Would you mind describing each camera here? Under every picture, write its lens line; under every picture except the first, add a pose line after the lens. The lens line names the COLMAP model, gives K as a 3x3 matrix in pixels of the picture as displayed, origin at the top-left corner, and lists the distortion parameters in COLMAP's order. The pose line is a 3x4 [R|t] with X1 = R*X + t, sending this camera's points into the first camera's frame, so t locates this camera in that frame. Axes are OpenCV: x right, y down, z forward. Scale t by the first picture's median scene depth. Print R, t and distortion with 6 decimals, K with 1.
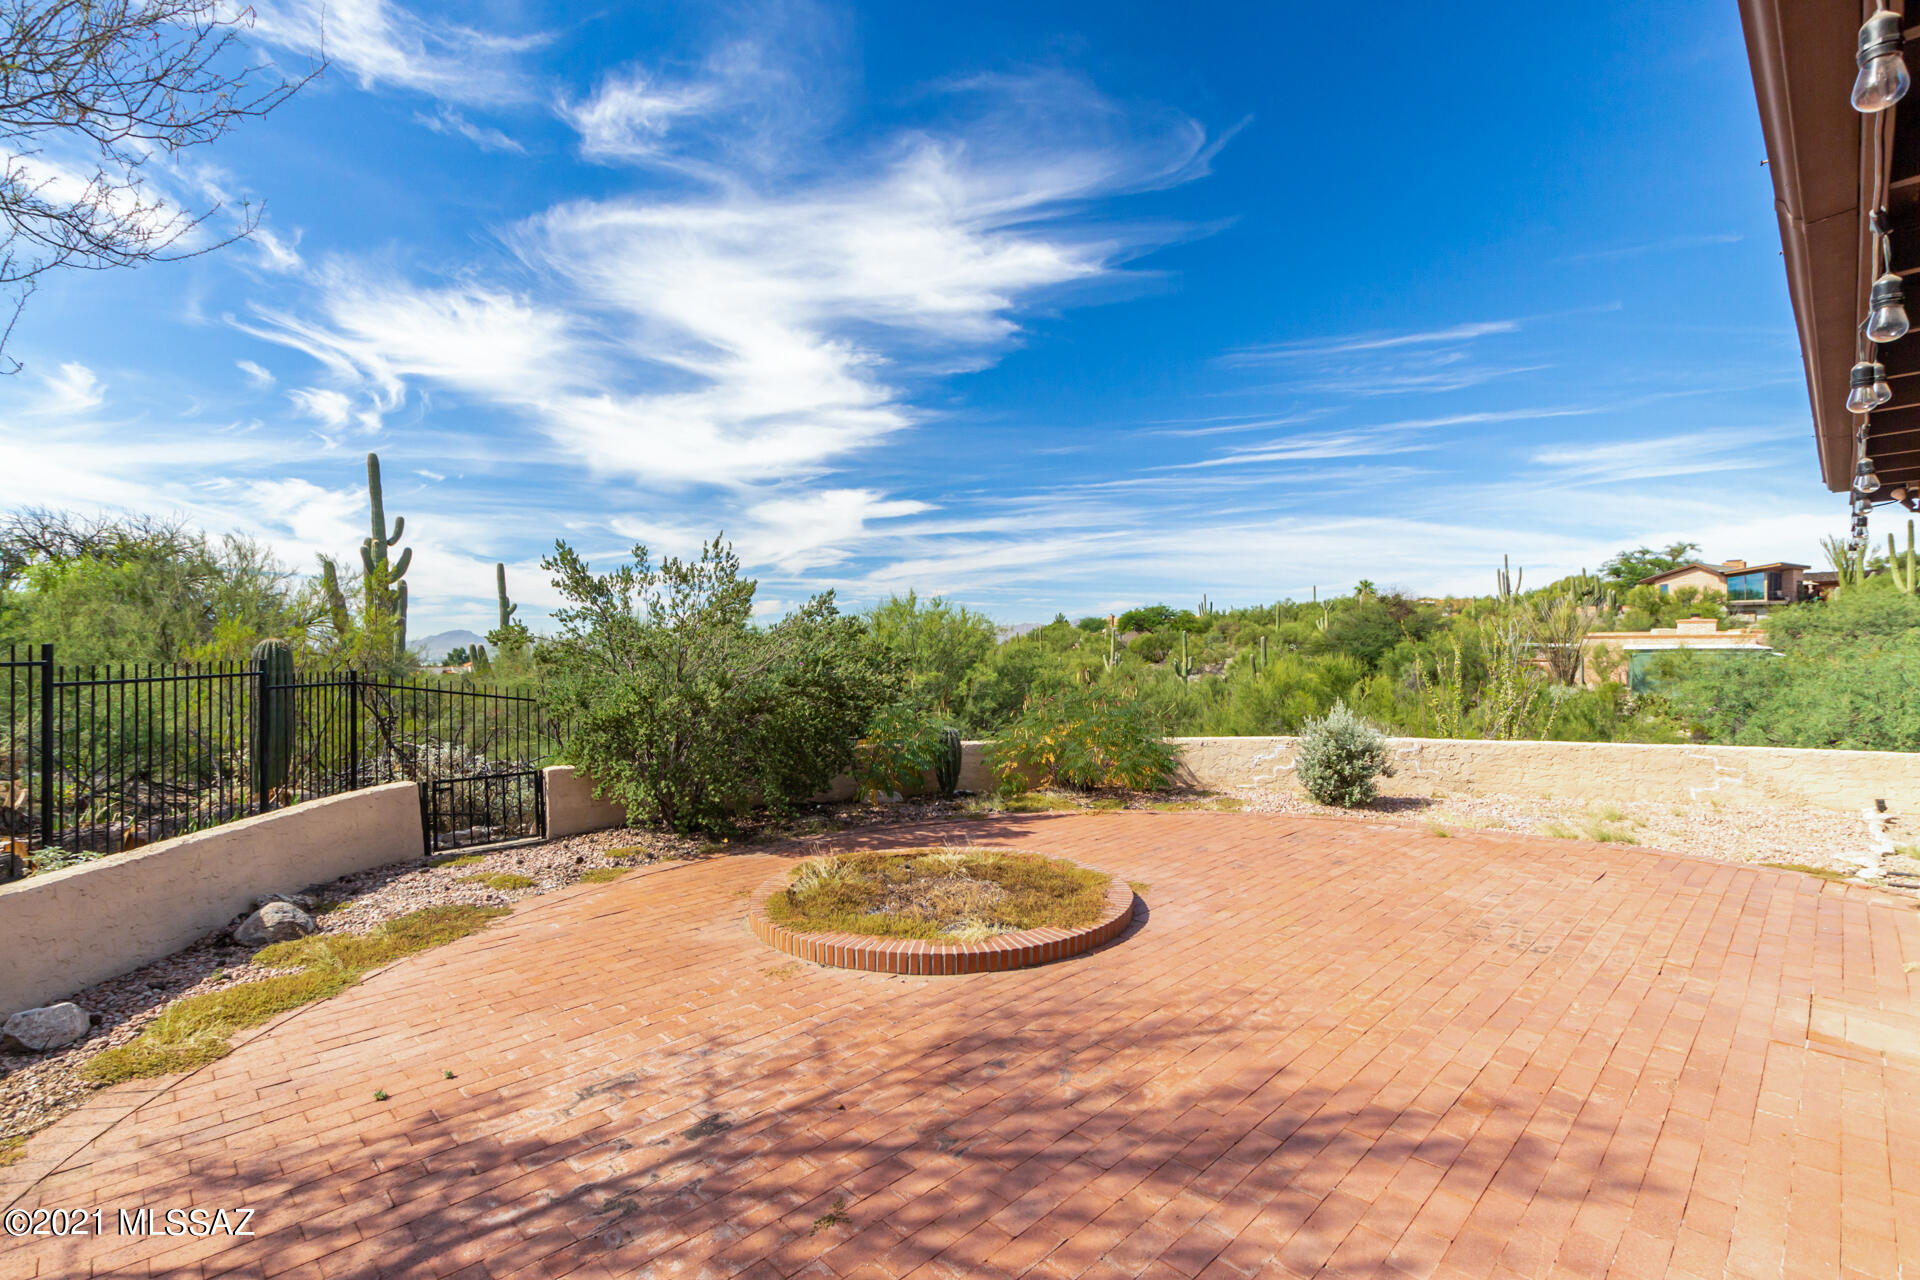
lens RADIAL K [[912.3, 0, 956.2], [0, 912.3, 646.4], [0, 0, 1]] dist [0.002255, -0.001640]
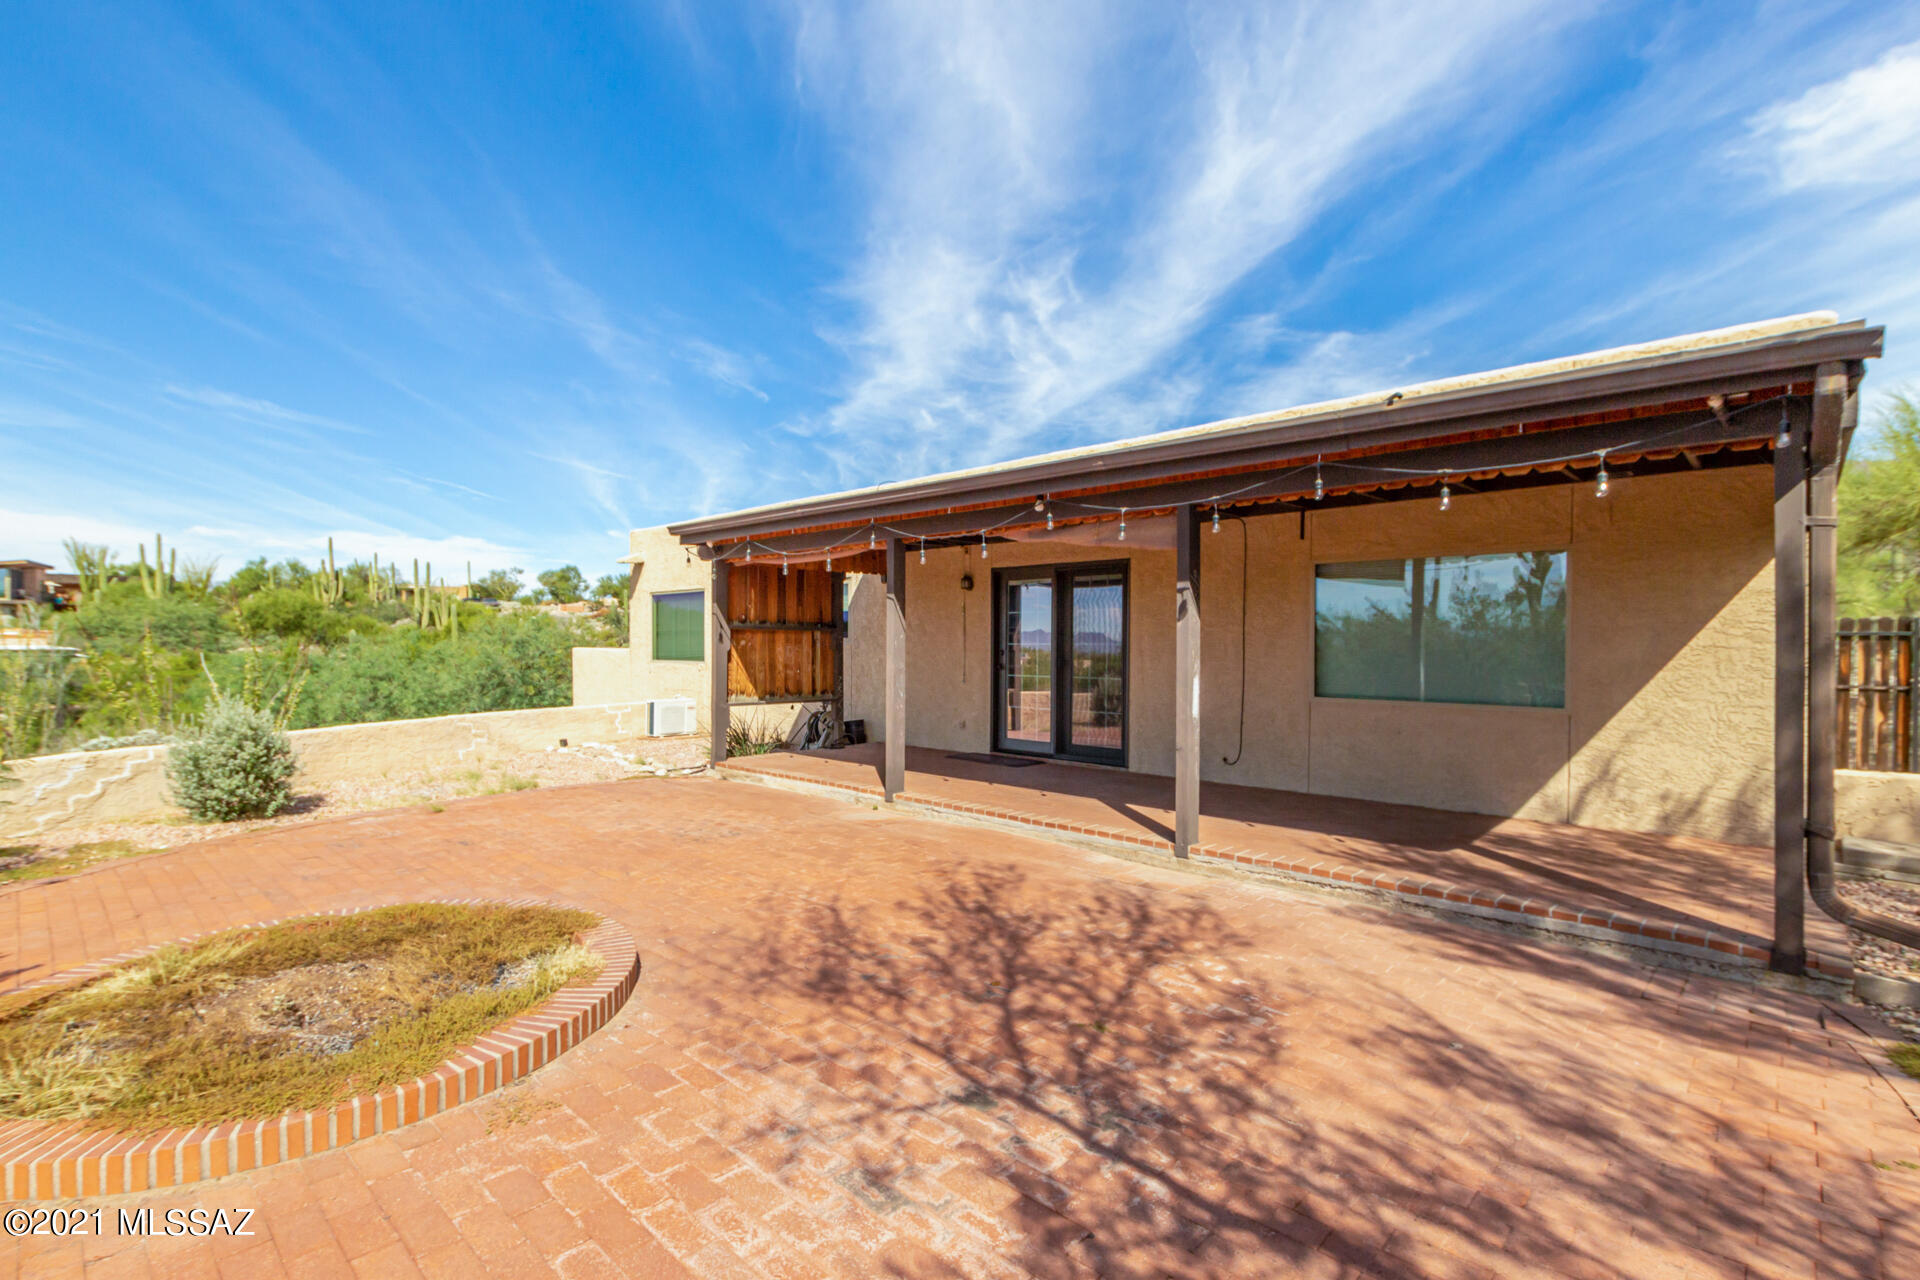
lens RADIAL K [[893.4, 0, 976.5], [0, 893.4, 652.8], [0, 0, 1]] dist [-0.001696, -0.000242]
pose [[-0.069965, -0.002867, 0.997545, -1.208078], [0.003193, 0.999990, 0.003098, 0.062231], [-0.997544, 0.003402, -0.069955, 1.077353]]
